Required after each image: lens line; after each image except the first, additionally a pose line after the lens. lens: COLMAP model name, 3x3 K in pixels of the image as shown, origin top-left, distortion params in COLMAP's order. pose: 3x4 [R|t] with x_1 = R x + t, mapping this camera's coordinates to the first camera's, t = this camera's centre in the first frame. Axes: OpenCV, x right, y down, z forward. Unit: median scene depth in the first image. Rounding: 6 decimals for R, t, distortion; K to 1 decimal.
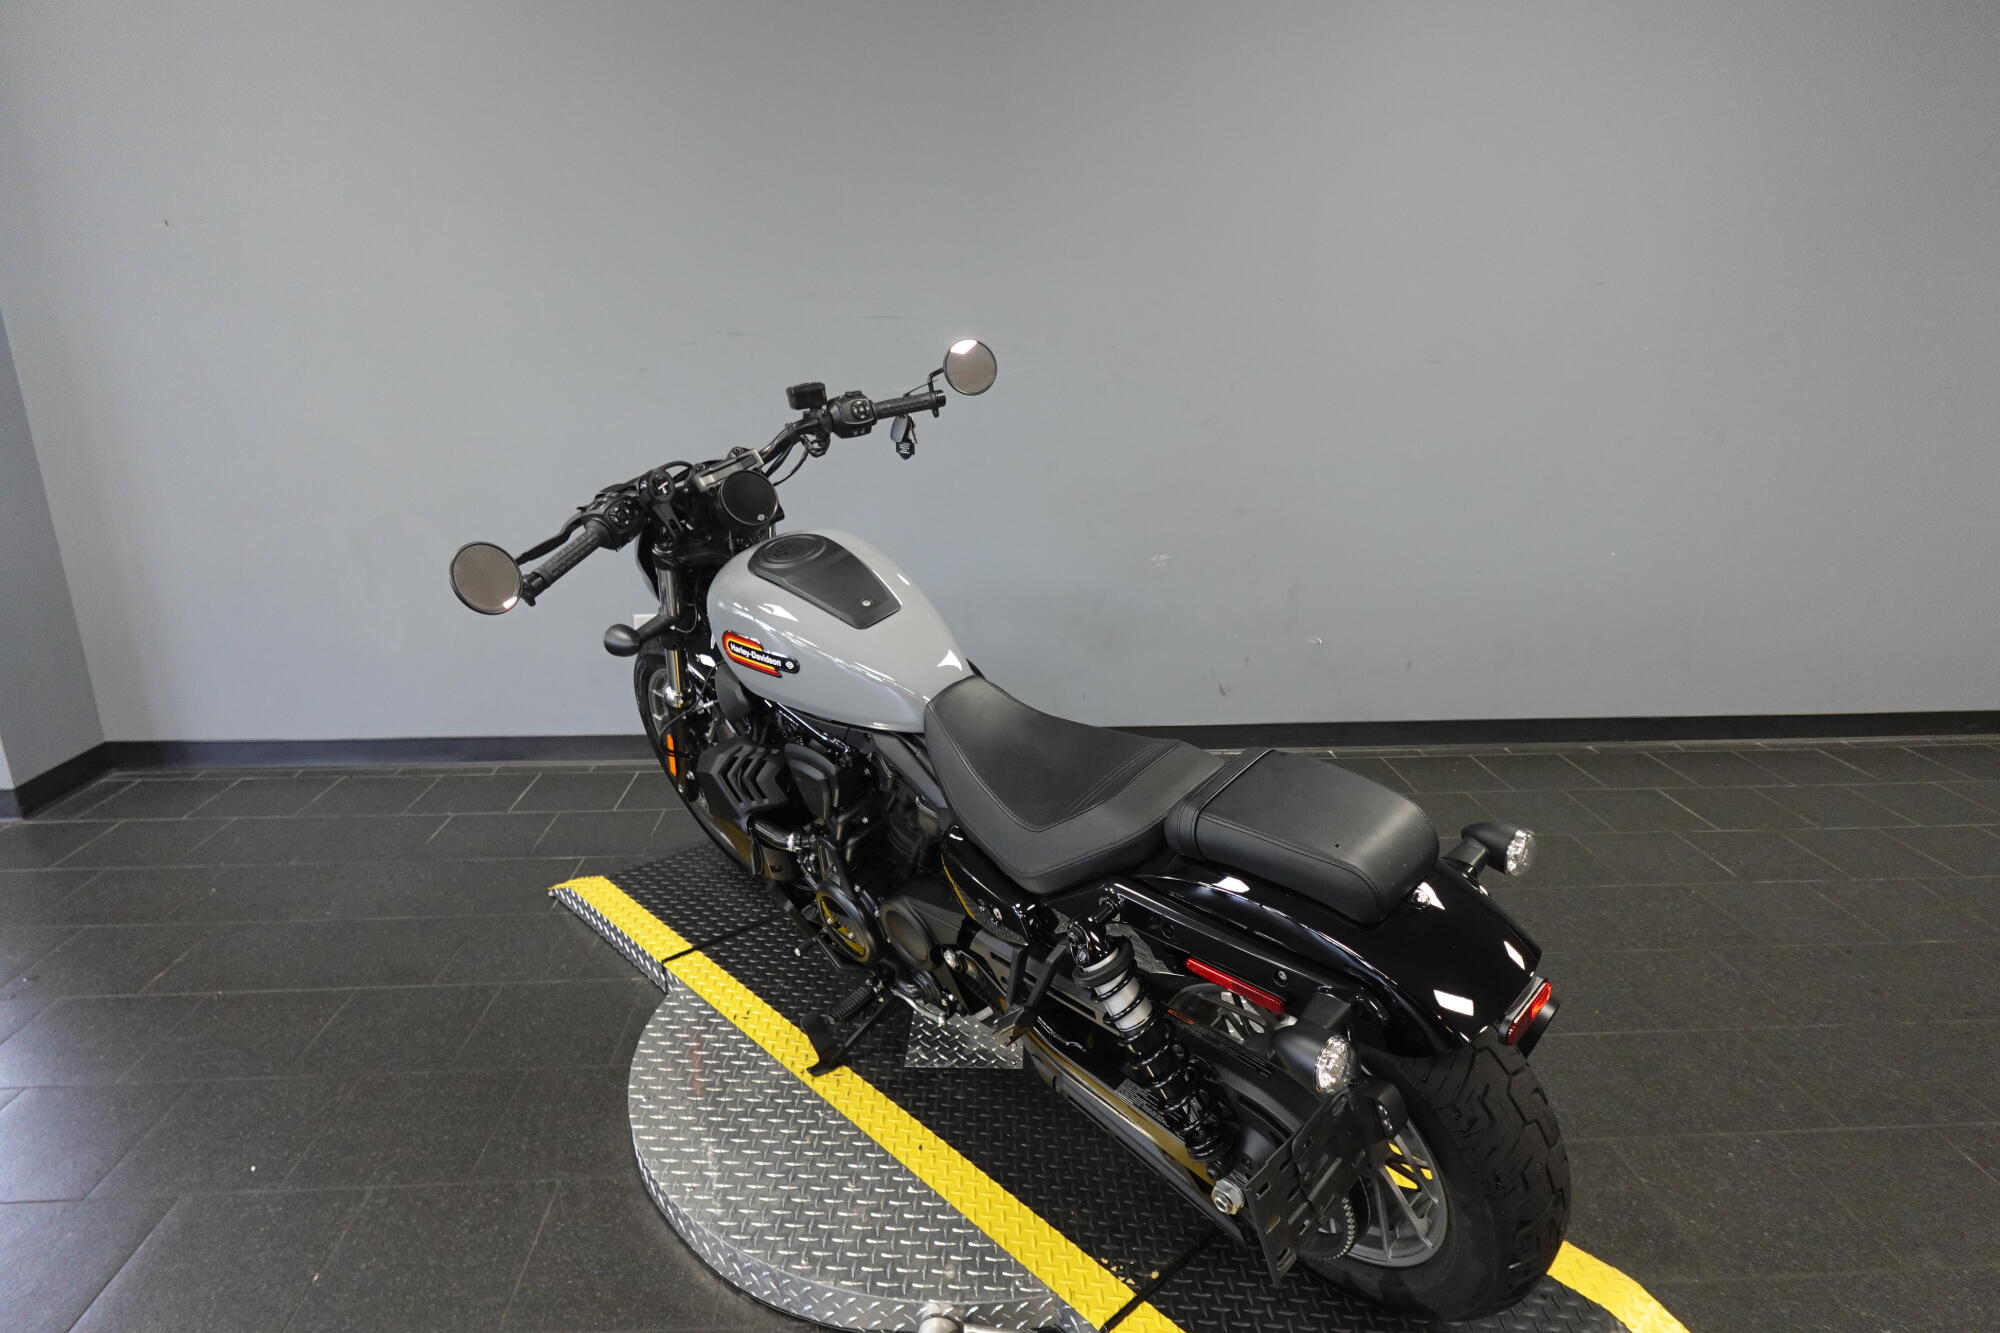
lens RADIAL K [[1149.5, 0, 1005.5], [0, 1149.5, 658.5], [0, 0, 1]] dist [0.003050, -0.002868]
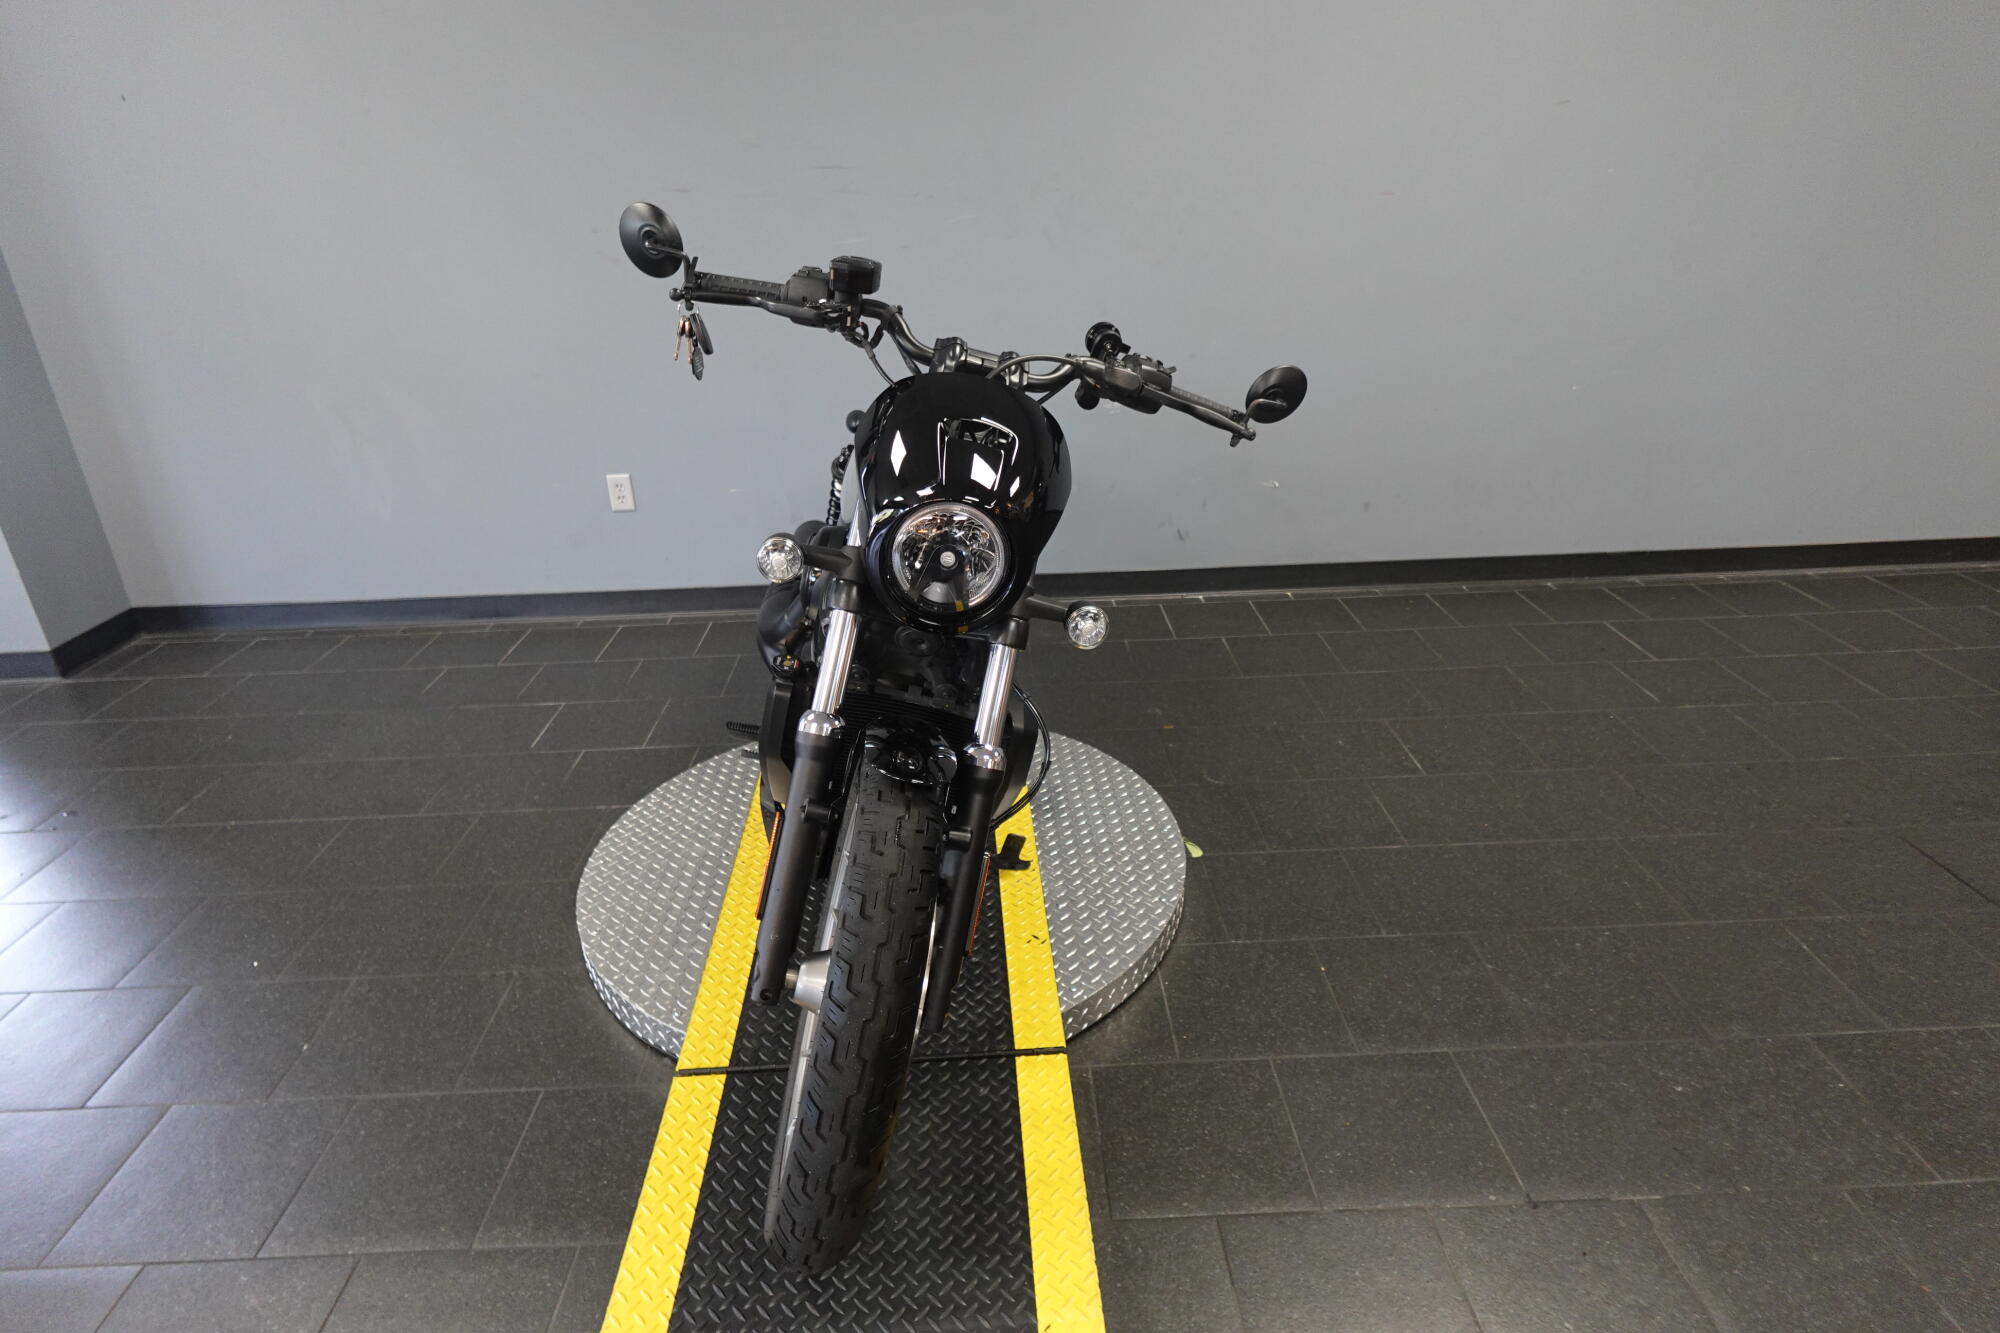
lens RADIAL K [[1149.5, 0, 1004.5], [0, 1149.5, 663.9], [0, 0, 1]] dist [0.003050, -0.002868]
pose [[0.998732, -0.018290, -0.046897, 0.120475], [0.023891, 0.992268, 0.121793, 0.019444], [0.044306, -0.122759, 0.991447, -0.054285]]
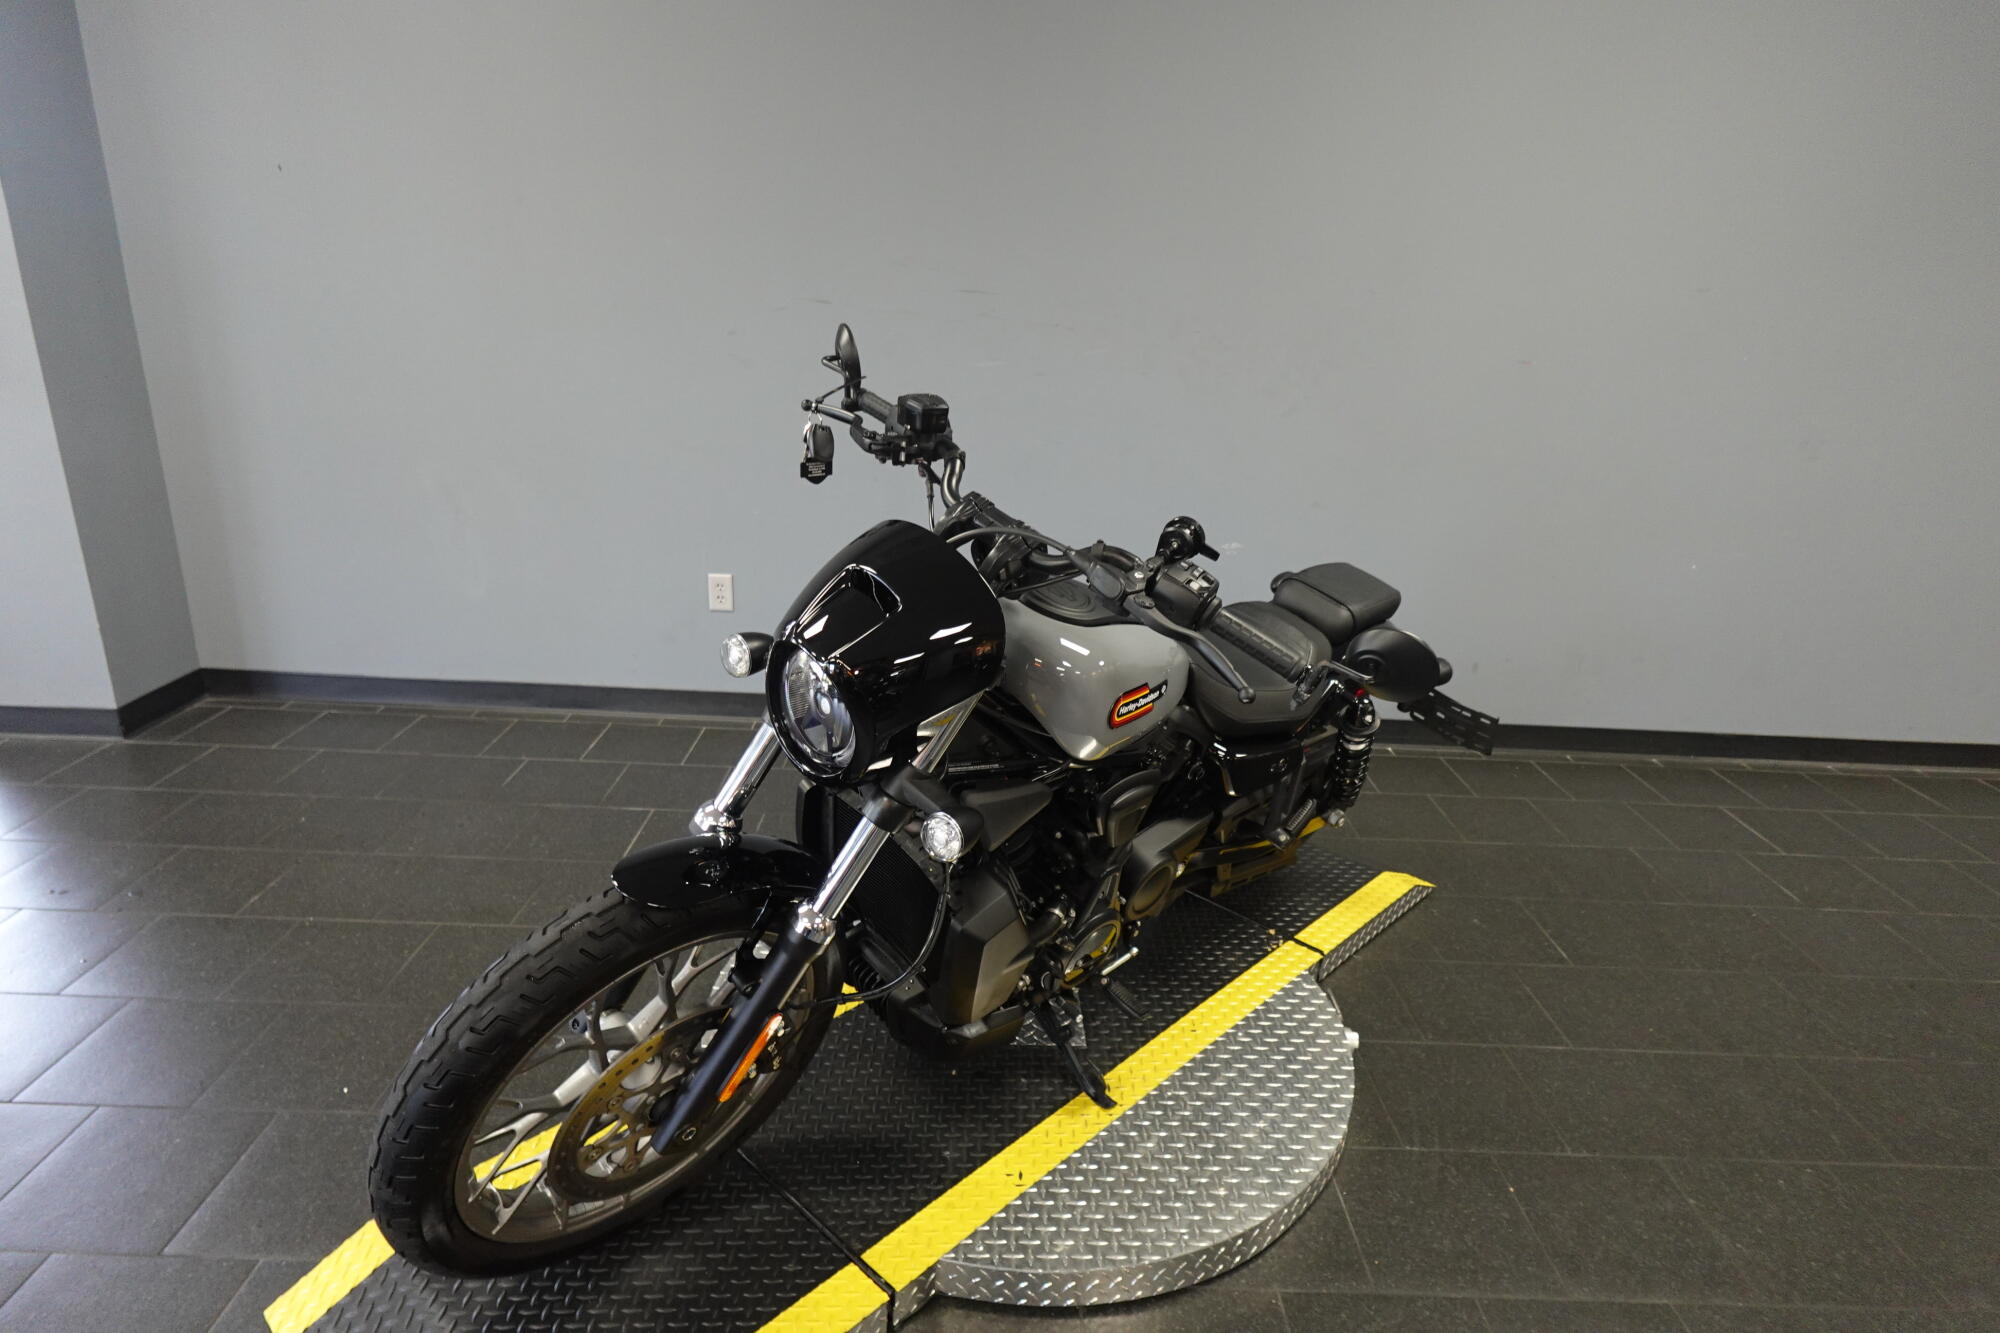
lens RADIAL K [[1149.5, 0, 1004.4], [0, 1149.5, 659.2], [0, 0, 1]] dist [0.003050, -0.002868]
pose [[0.997608, 0.058218, -0.037275, -0.028841], [-0.057054, 0.997872, 0.031574, -0.014210], [0.039034, -0.029372, 0.998806, -0.013266]]
